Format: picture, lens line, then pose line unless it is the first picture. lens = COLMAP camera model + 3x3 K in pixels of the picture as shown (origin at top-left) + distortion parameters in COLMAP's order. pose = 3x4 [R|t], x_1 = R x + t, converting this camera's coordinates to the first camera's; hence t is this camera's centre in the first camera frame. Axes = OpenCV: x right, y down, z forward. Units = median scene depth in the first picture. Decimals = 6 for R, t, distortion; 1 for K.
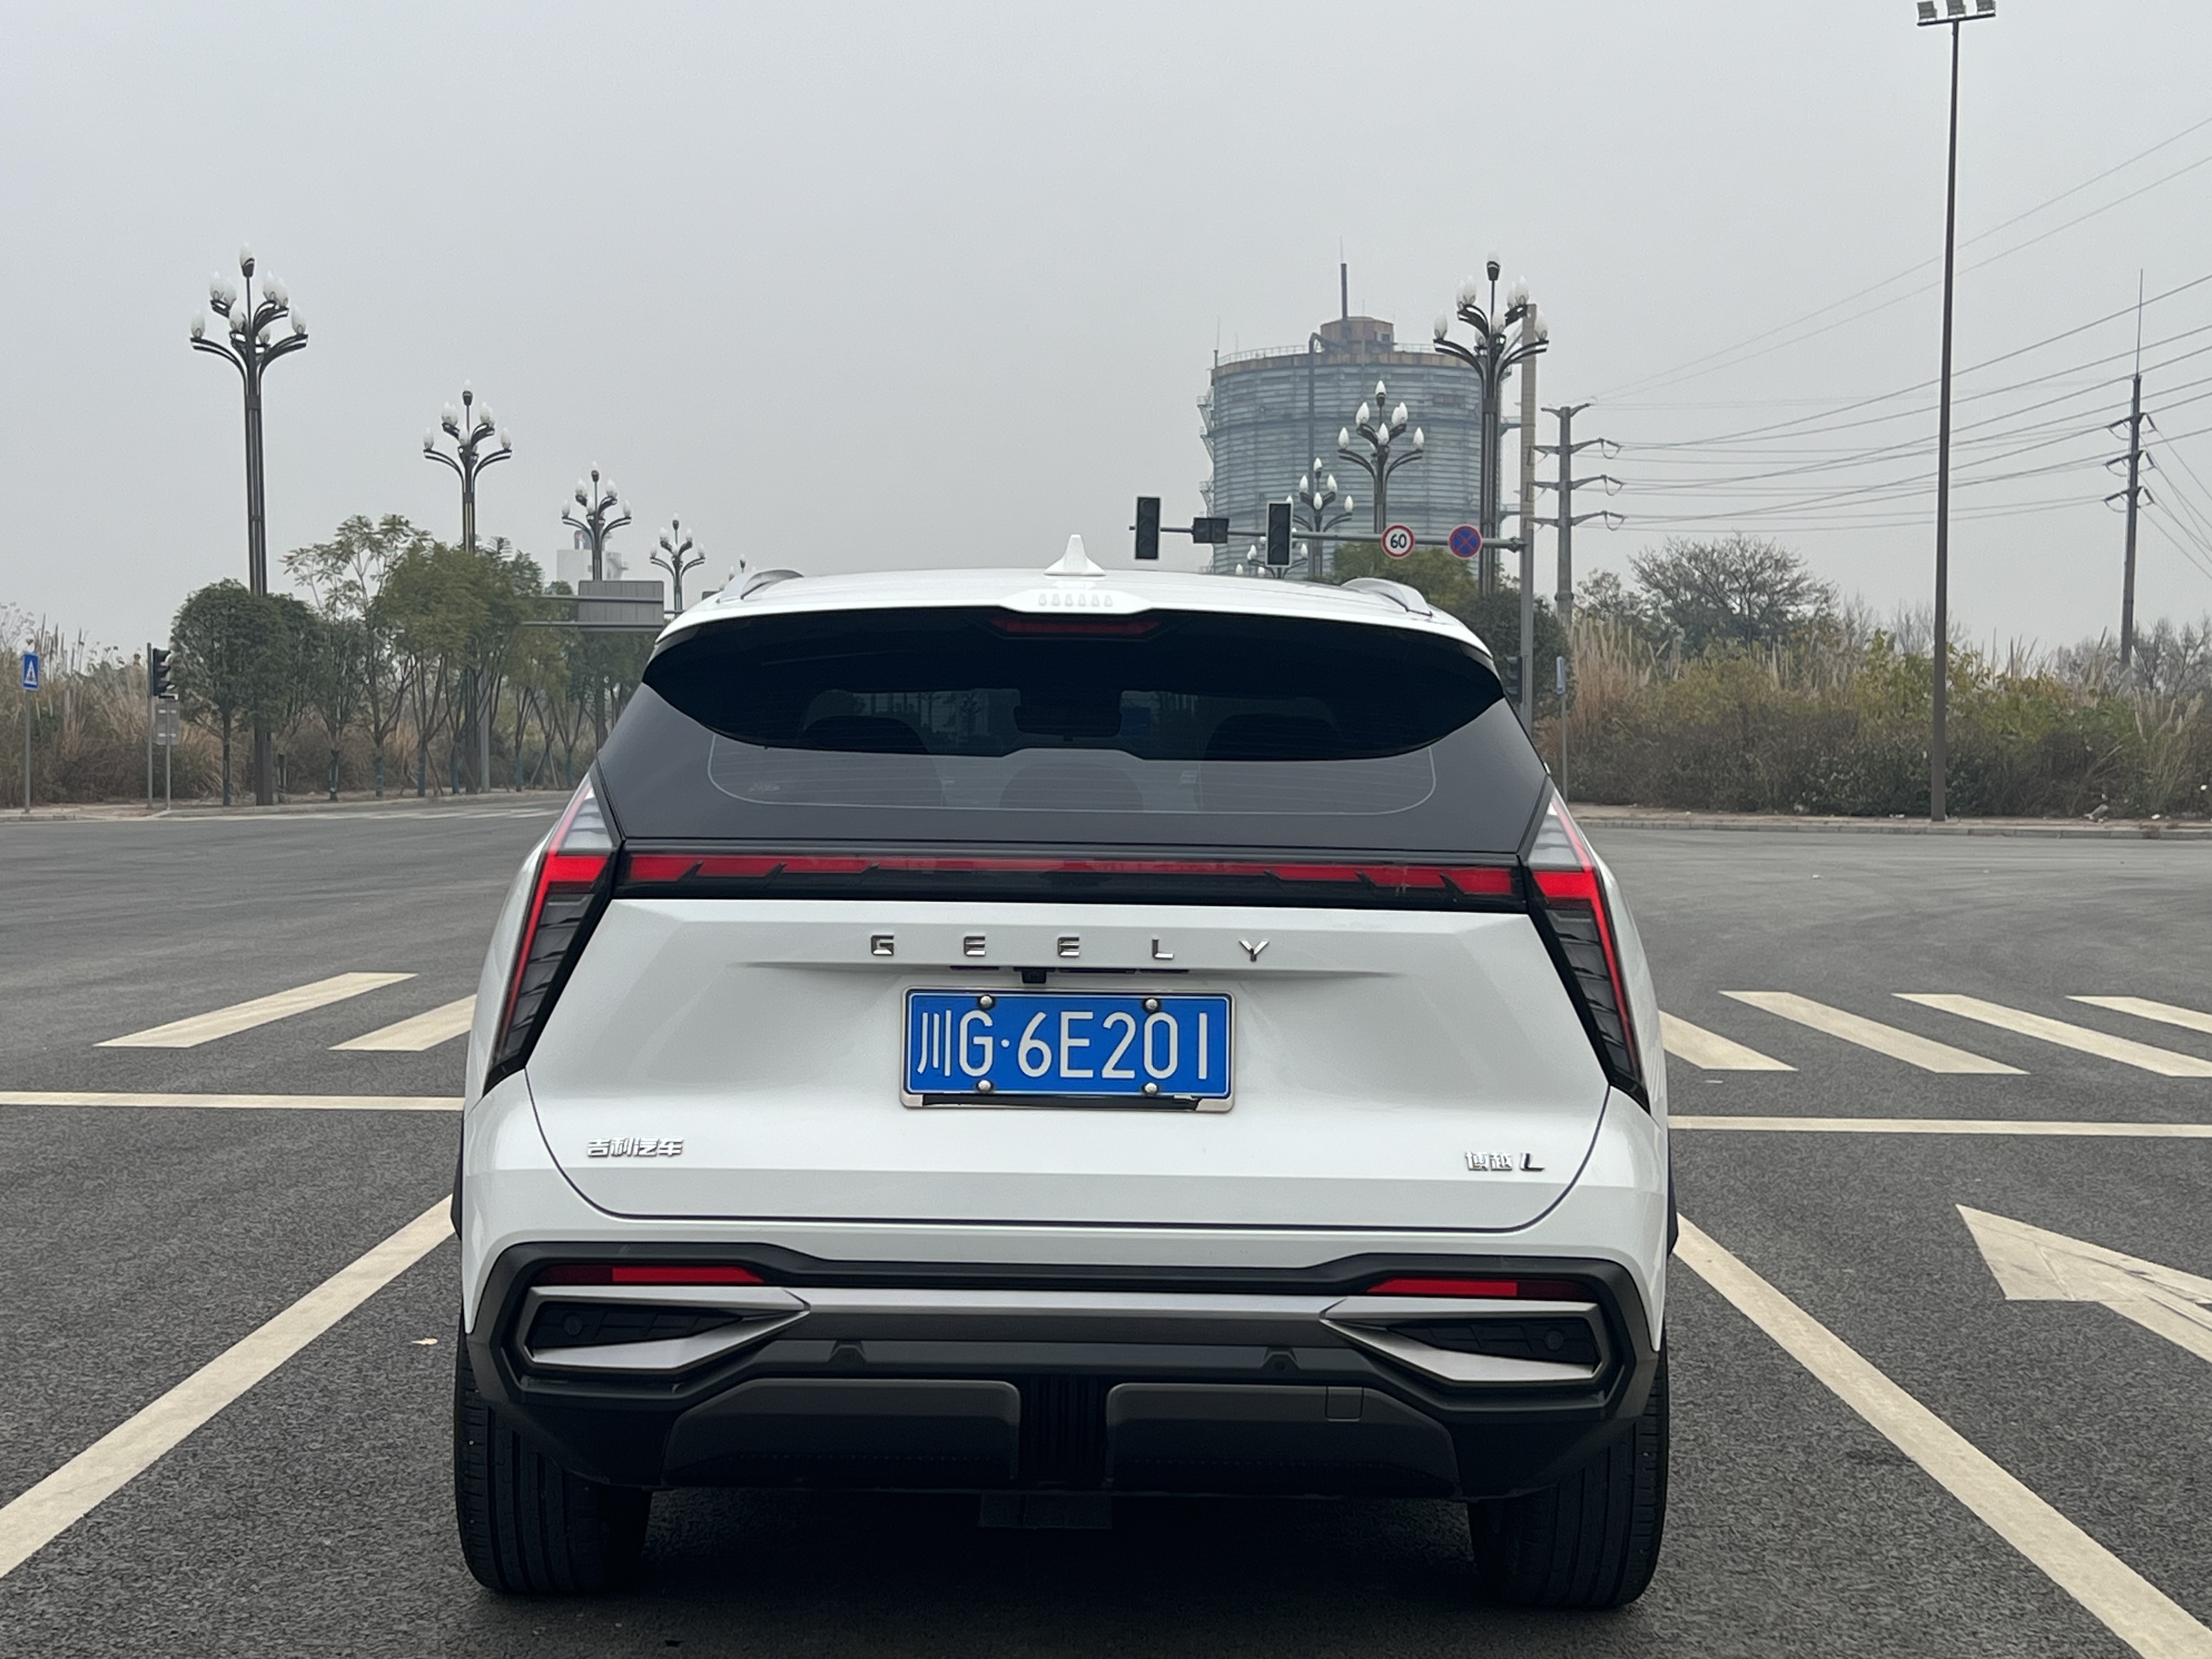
lens RADIAL K [[3385.1, 0, 1083.5], [0, 3385.1, 823.8], [0, 0, 1]] dist [0.118755, 0.000000]
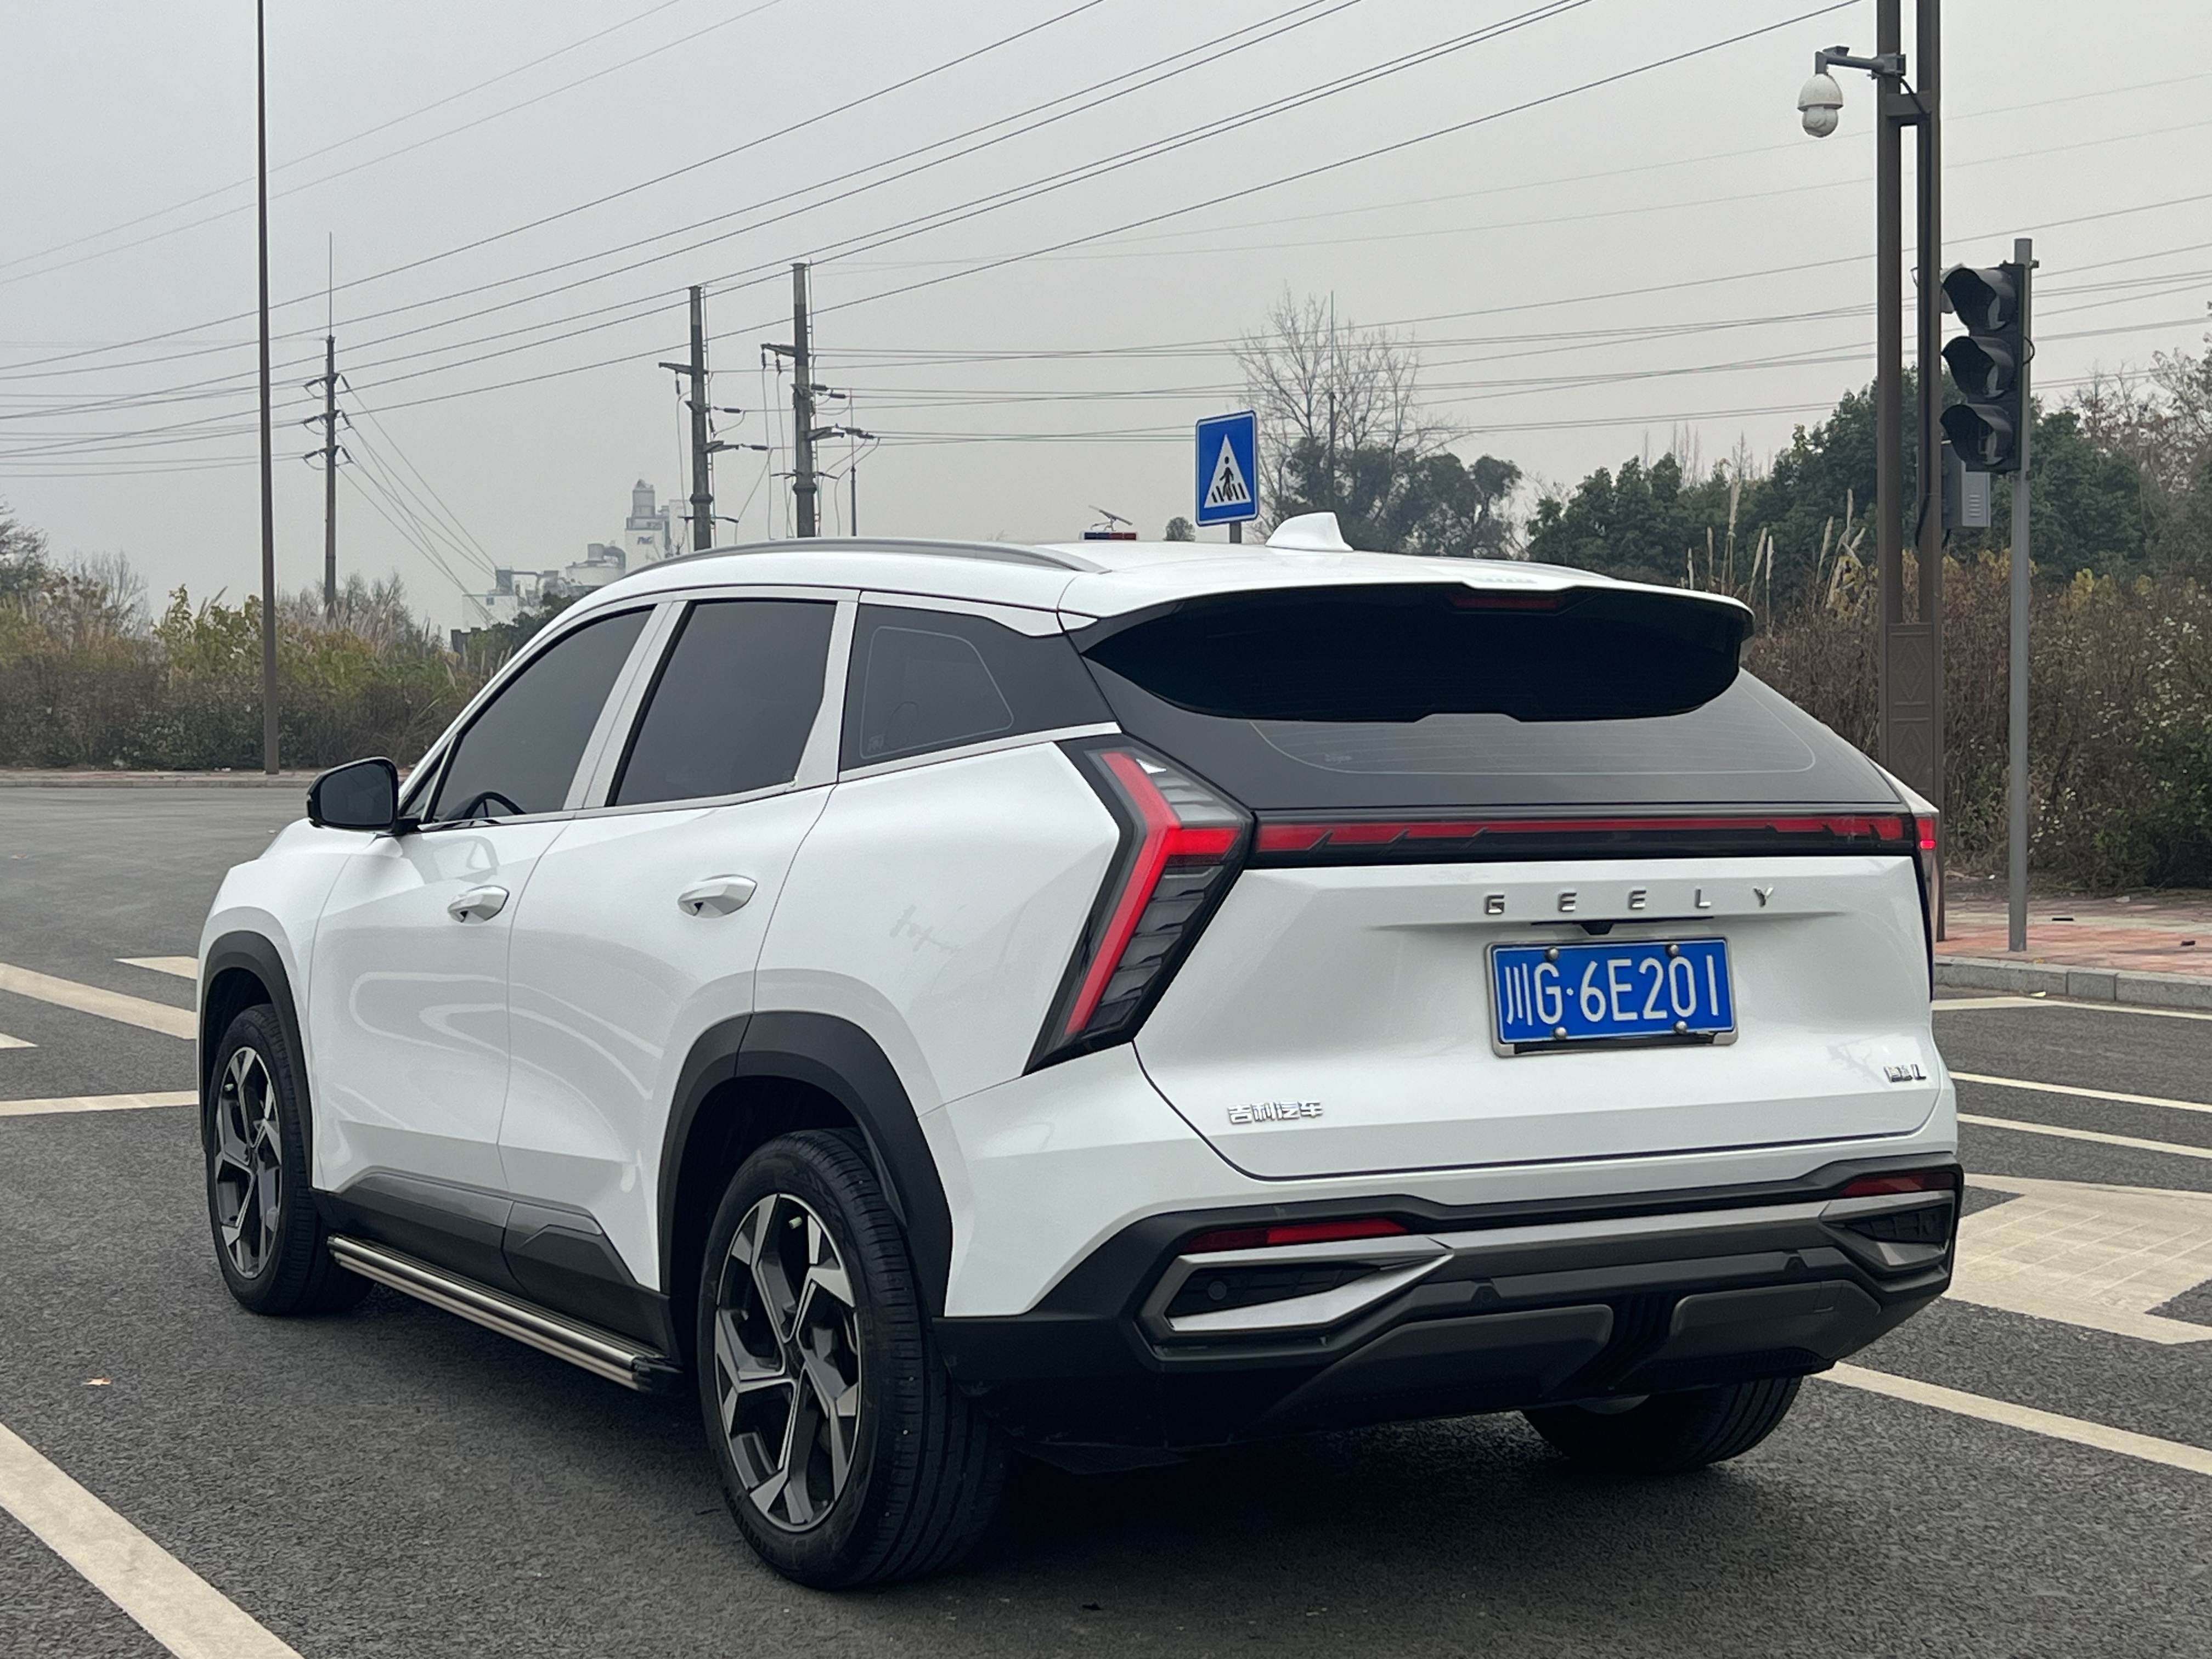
lens RADIAL K [[3385.1, 0, 1061.7], [0, 3385.1, 842.8], [0, 0, 1]] dist [0.118755, 0.000000]
pose [[0.864056, -0.029264, 0.502545, -0.054372], [0.019405, 0.999503, 0.024837, -0.000948], [-0.503022, -0.011709, 0.864194, 0.011754]]
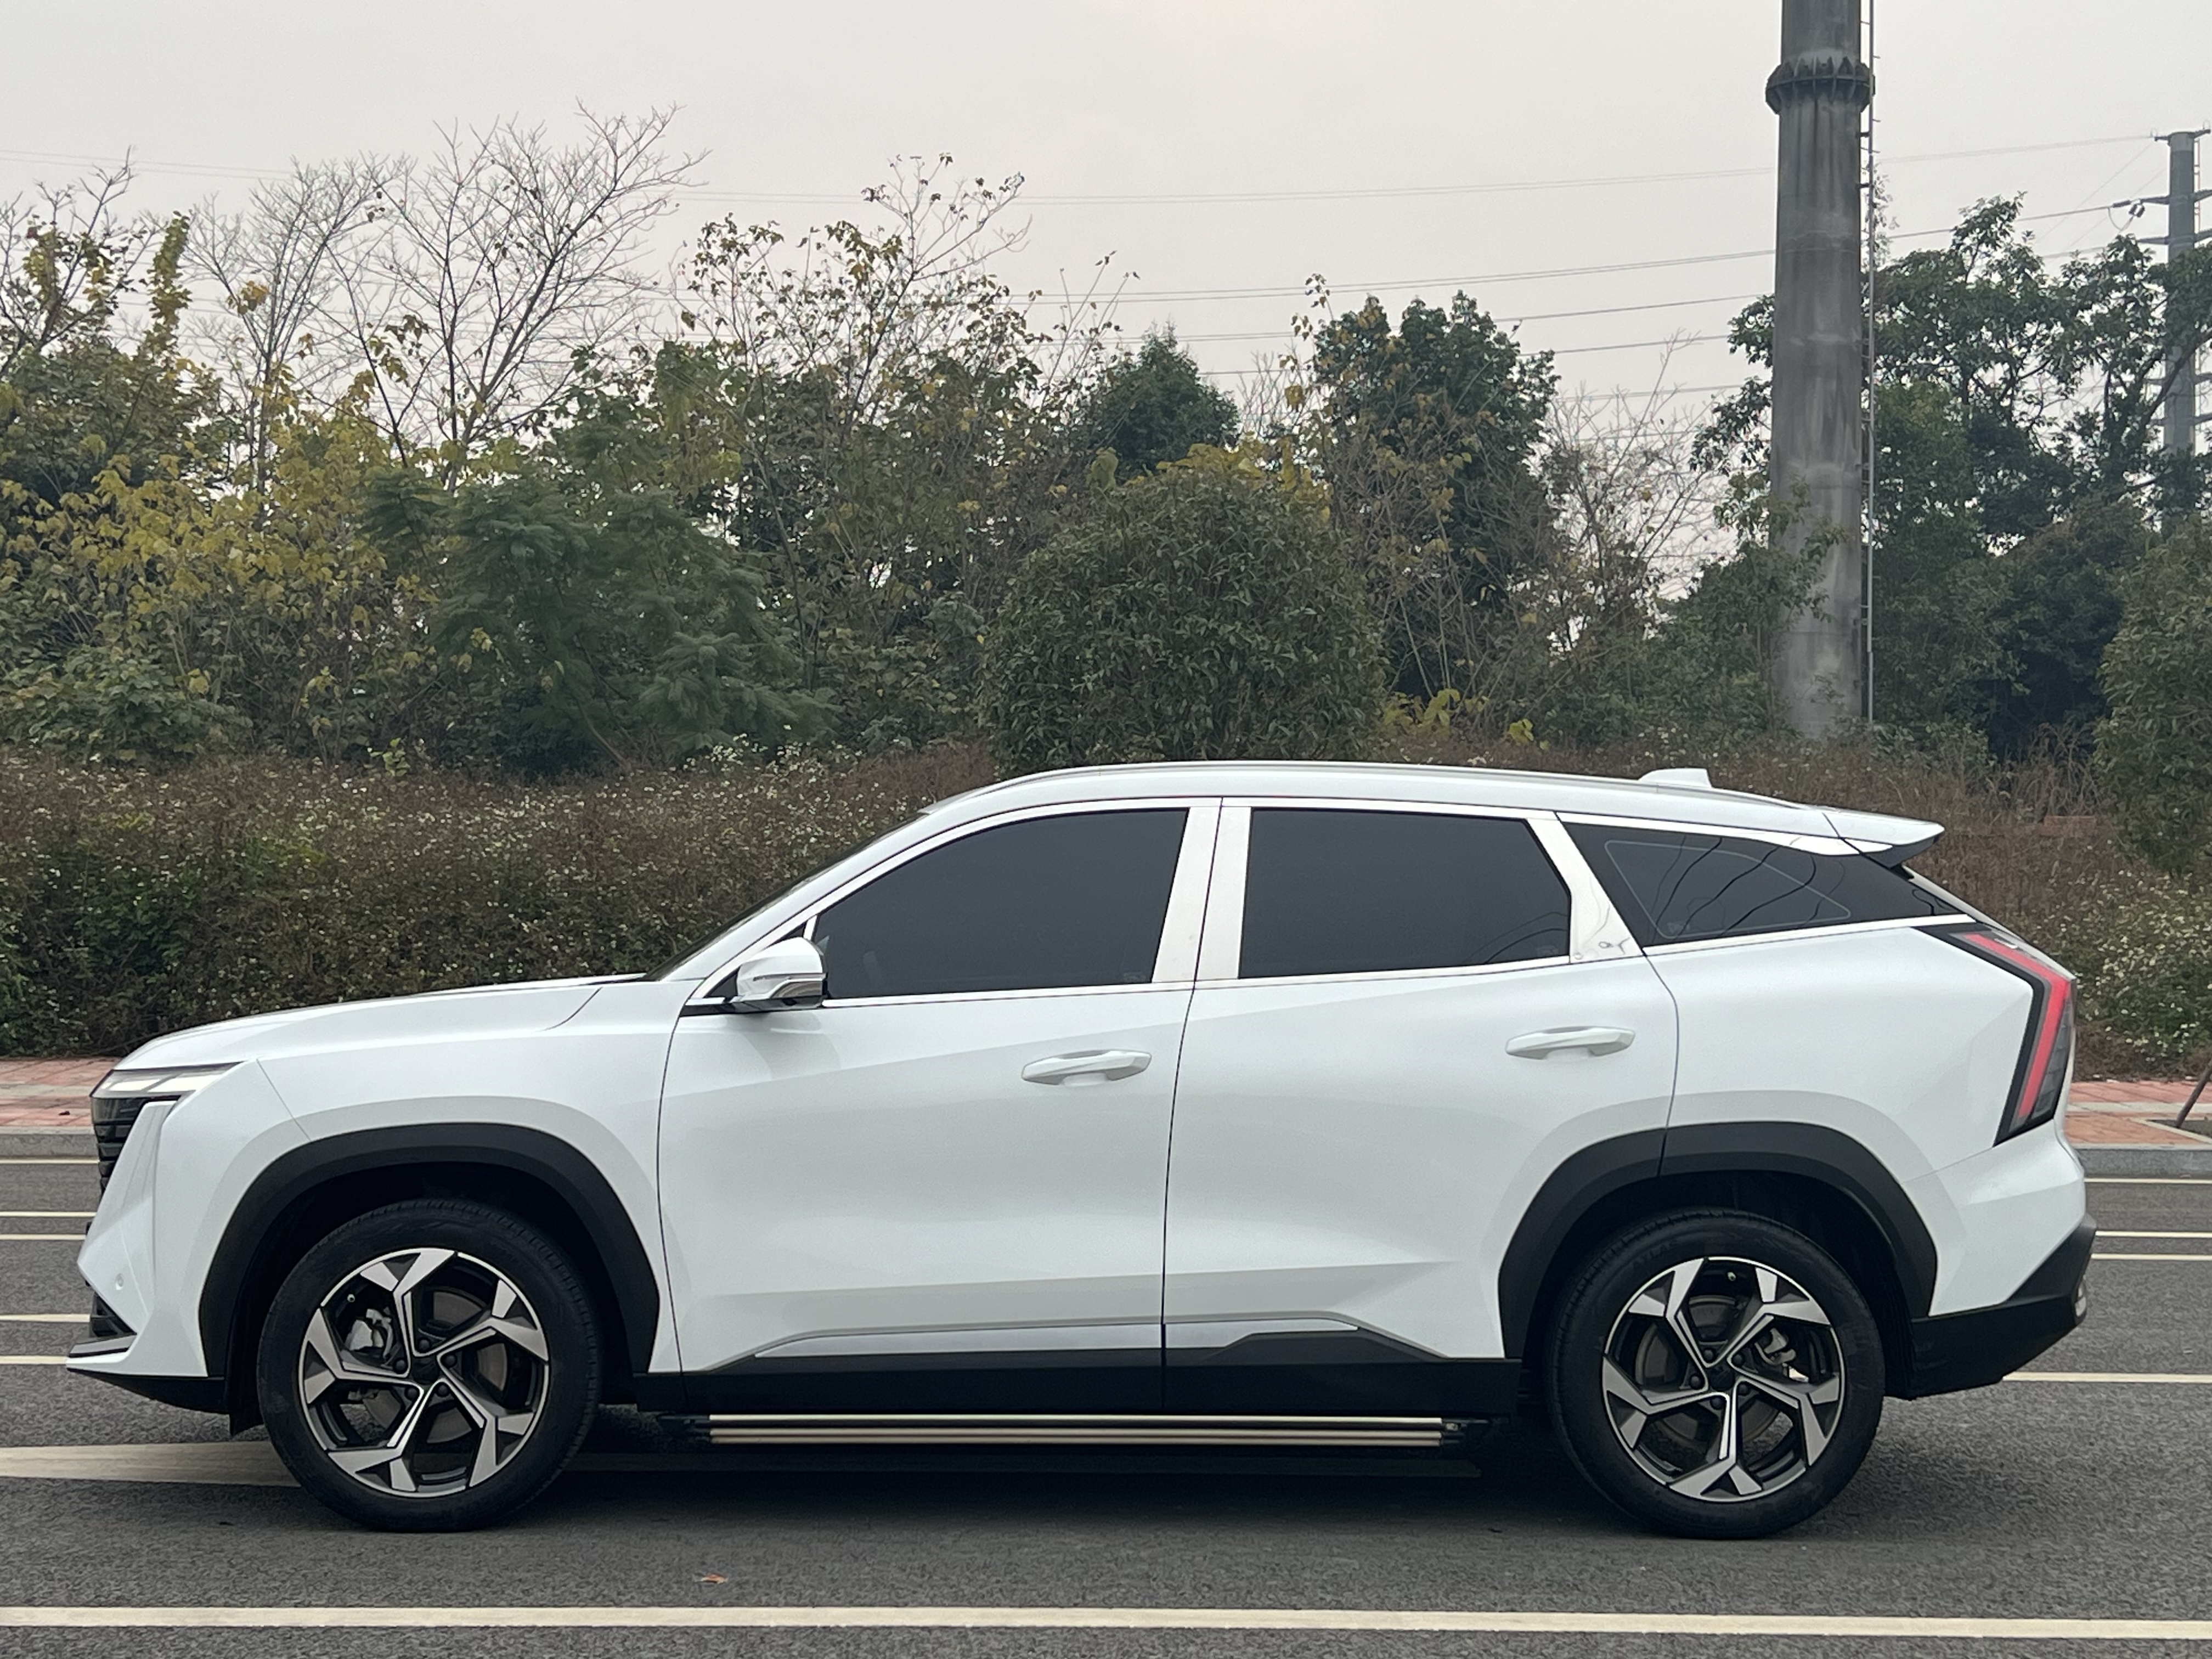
lens RADIAL K [[3385.1, 0, 1104.1], [0, 3385.1, 828.9], [0, 0, 1]] dist [0.118755, 0.000000]
pose [[-0.019085, 0.007747, 0.999788, -0.141642], [0.010977, 0.999911, -0.007538, -0.004525], [-0.999758, 0.010831, -0.019168, 0.120261]]
